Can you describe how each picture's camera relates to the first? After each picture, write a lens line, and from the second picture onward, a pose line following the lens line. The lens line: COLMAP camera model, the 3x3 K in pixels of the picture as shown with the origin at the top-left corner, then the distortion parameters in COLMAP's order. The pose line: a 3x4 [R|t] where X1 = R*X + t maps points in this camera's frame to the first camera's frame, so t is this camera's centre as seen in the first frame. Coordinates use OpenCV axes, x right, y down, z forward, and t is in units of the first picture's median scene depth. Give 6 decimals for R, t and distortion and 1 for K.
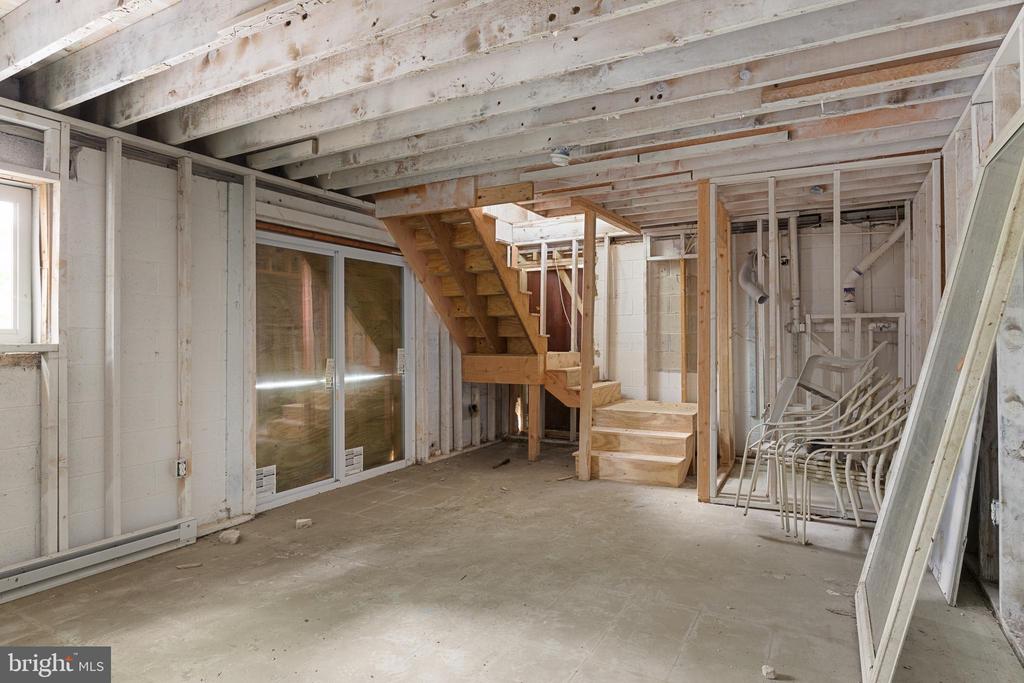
lens RADIAL K [[578.9, 0, 511.1], [0, 578.9, 339.7], [0, 0, 1]] dist [-0.001635, -0.000306]
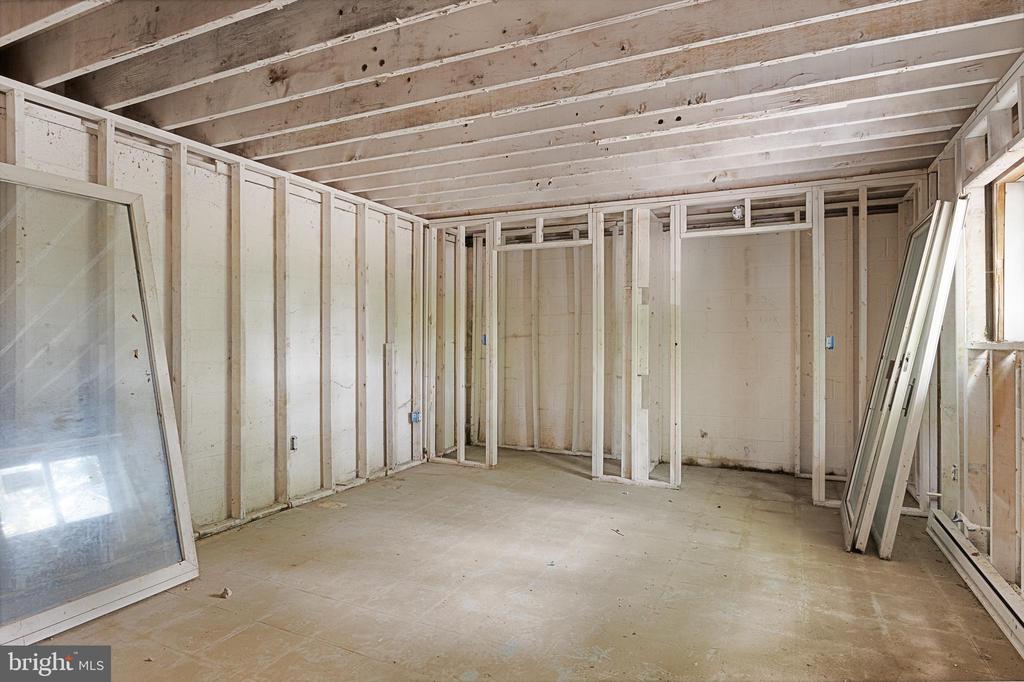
lens RADIAL K [[578.9, 0, 512.6], [0, 578.9, 340.1], [0, 0, 1]] dist [-0.001635, -0.000306]
pose [[-0.998167, 0.002765, -0.060458, -0.100837], [0.002924, 0.999992, -0.002554, 0.007463], [0.060451, -0.002726, -0.998167, 1.984510]]
